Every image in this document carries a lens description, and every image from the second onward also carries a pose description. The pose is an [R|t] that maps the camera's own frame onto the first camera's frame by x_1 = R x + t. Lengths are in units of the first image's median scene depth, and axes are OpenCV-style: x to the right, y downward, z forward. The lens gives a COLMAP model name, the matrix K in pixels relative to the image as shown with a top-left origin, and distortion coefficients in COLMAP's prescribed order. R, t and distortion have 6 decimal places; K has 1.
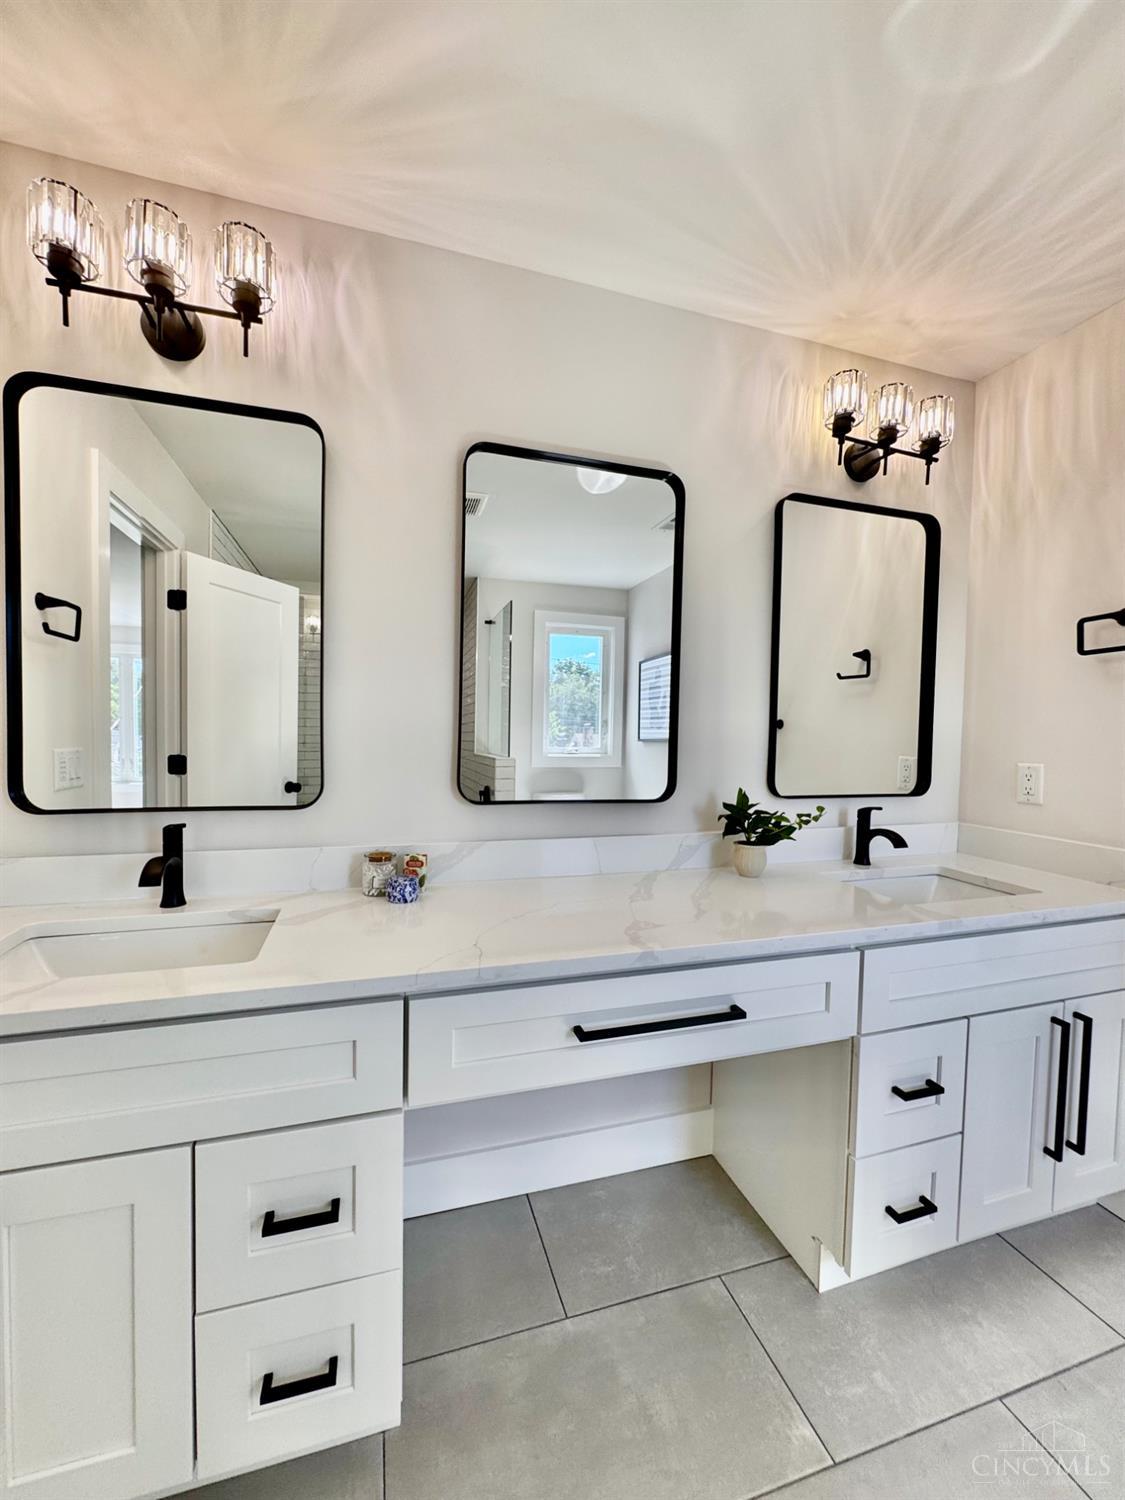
lens RADIAL K [[600.7, 0, 559.1], [0, 600.7, 752.9], [0, 0, 1]] dist [-0.005280, 0.001167]
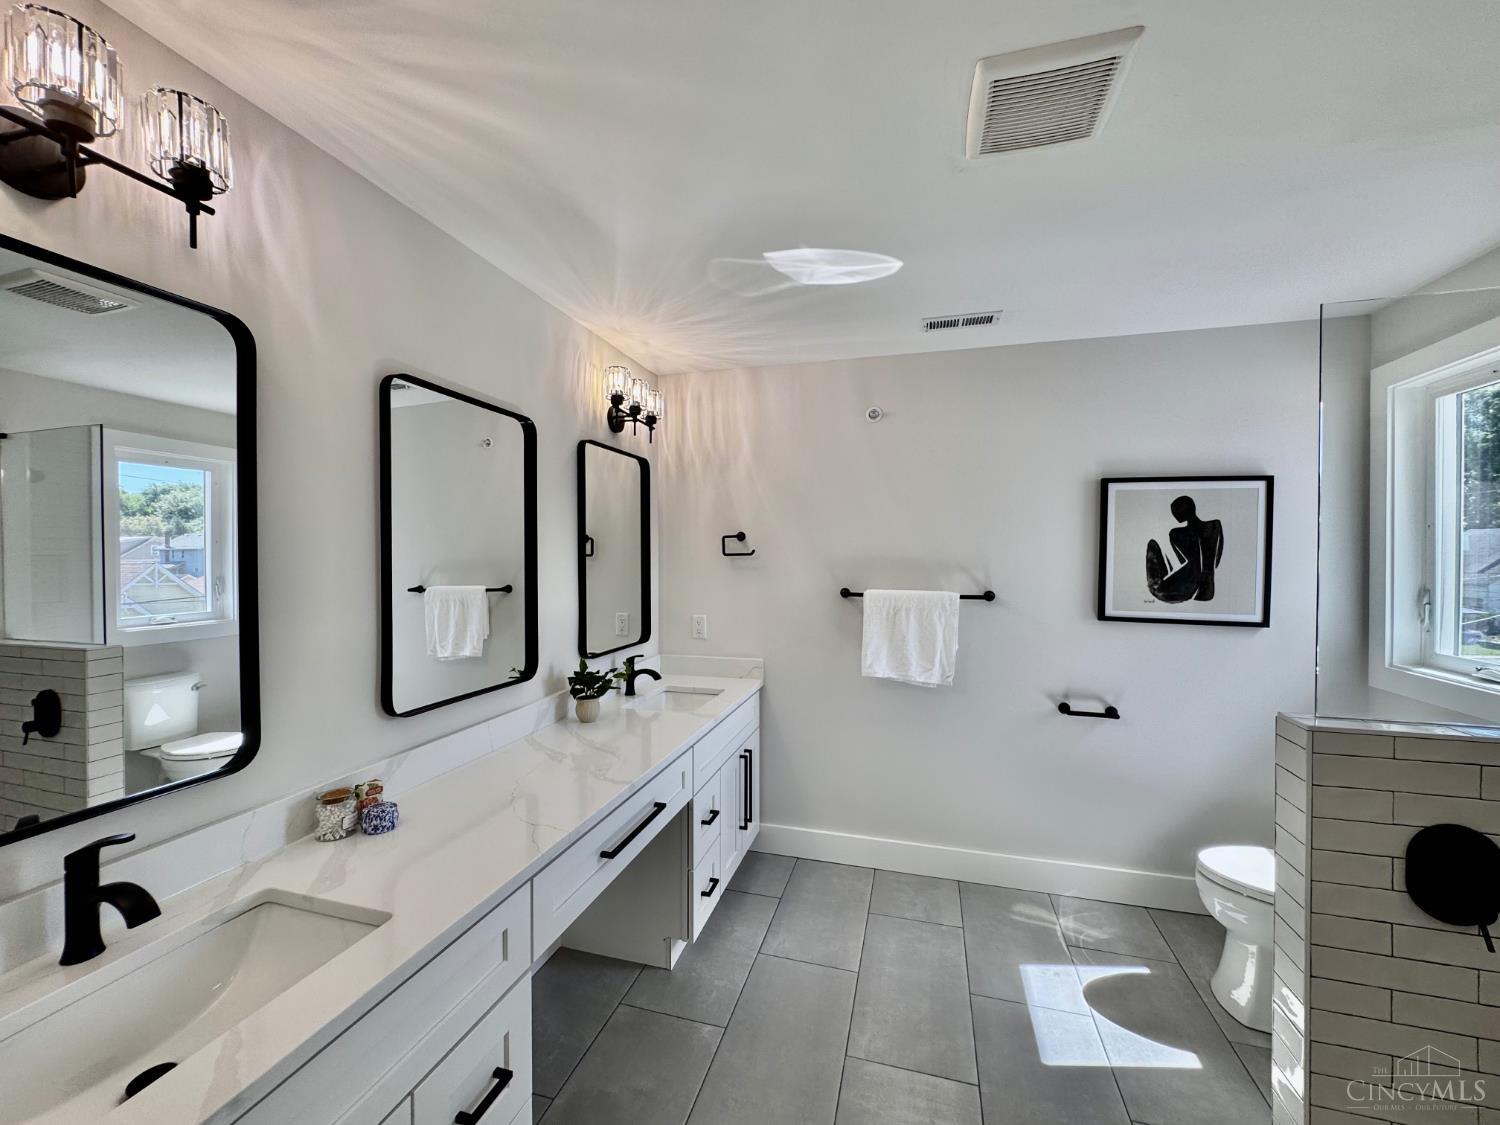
lens RADIAL K [[600.7, 0, 750.9], [0, 600.7, 563.5], [0, 0, 1]] dist [-0.005280, 0.001167]
pose [[0.546423, -0.030535, 0.836952, -0.671460], [0.044439, 0.998984, 0.007433, -0.161686], [-0.836329, 0.033132, 0.547225, -0.076475]]
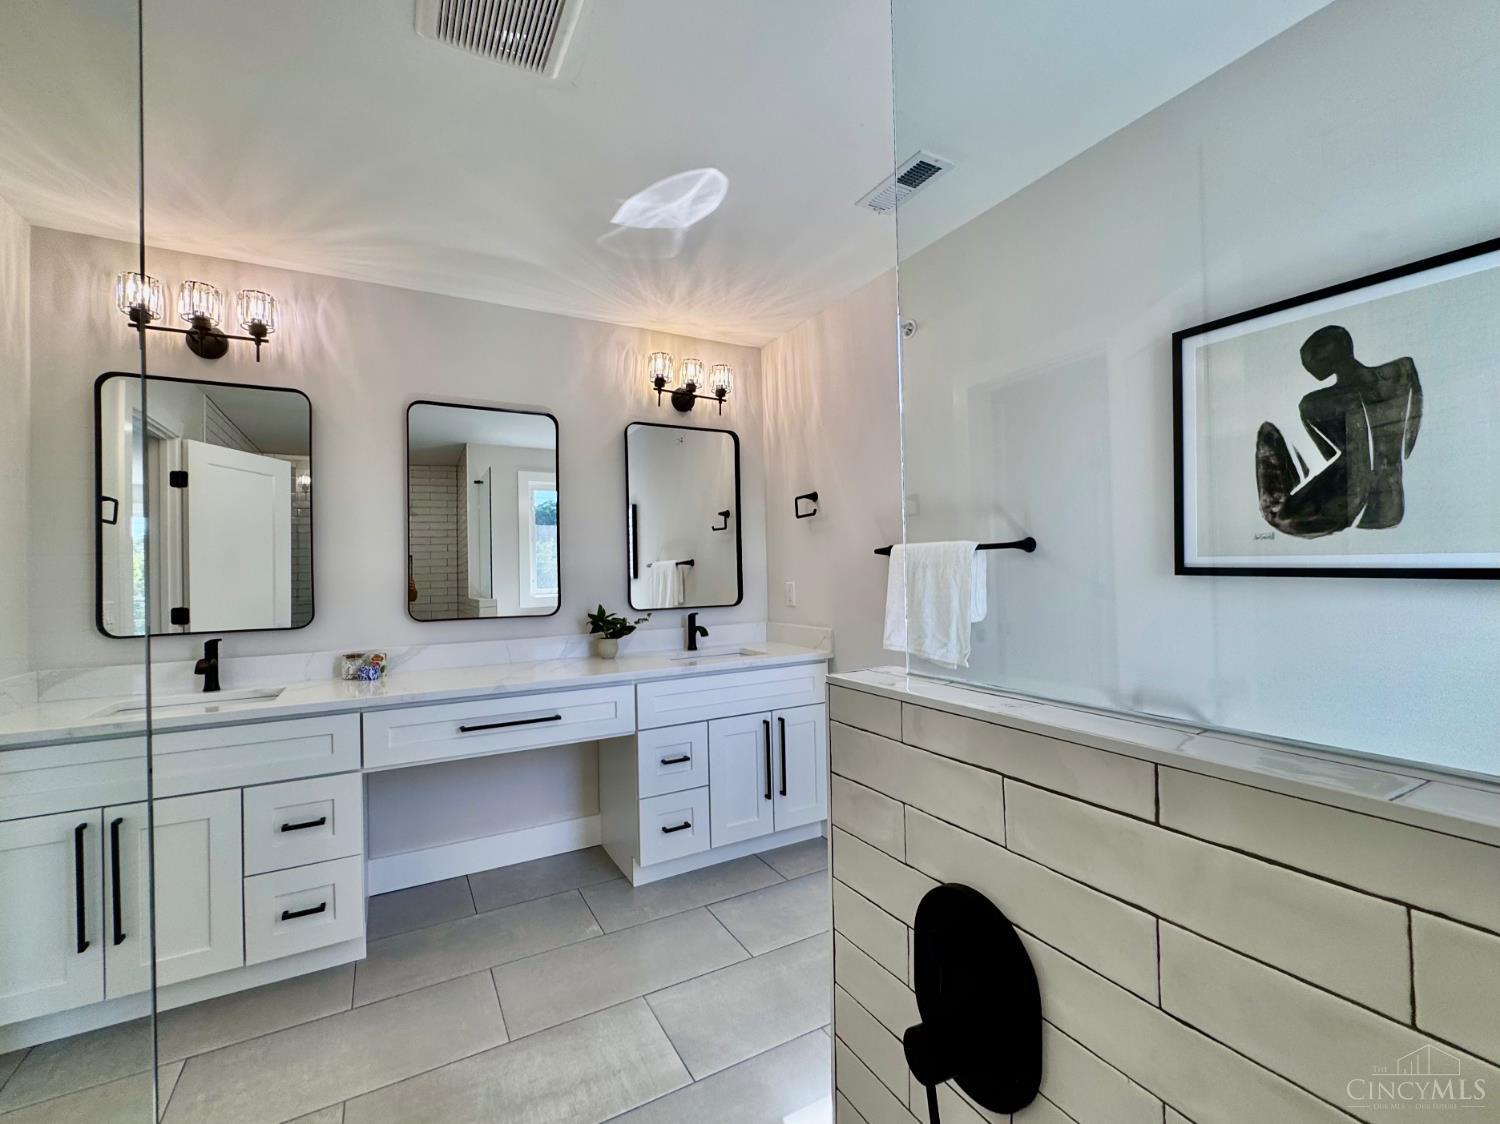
lens RADIAL K [[647.7, 0, 748.5], [0, 647.7, 564.0], [0, 0, 1]] dist [-0.004292, 0.000818]
pose [[0.977229, -0.037854, 0.208781, 0.361358], [0.048293, 0.997813, -0.045128, 0.052149], [-0.206617, 0.054183, 0.976921, -0.875283]]
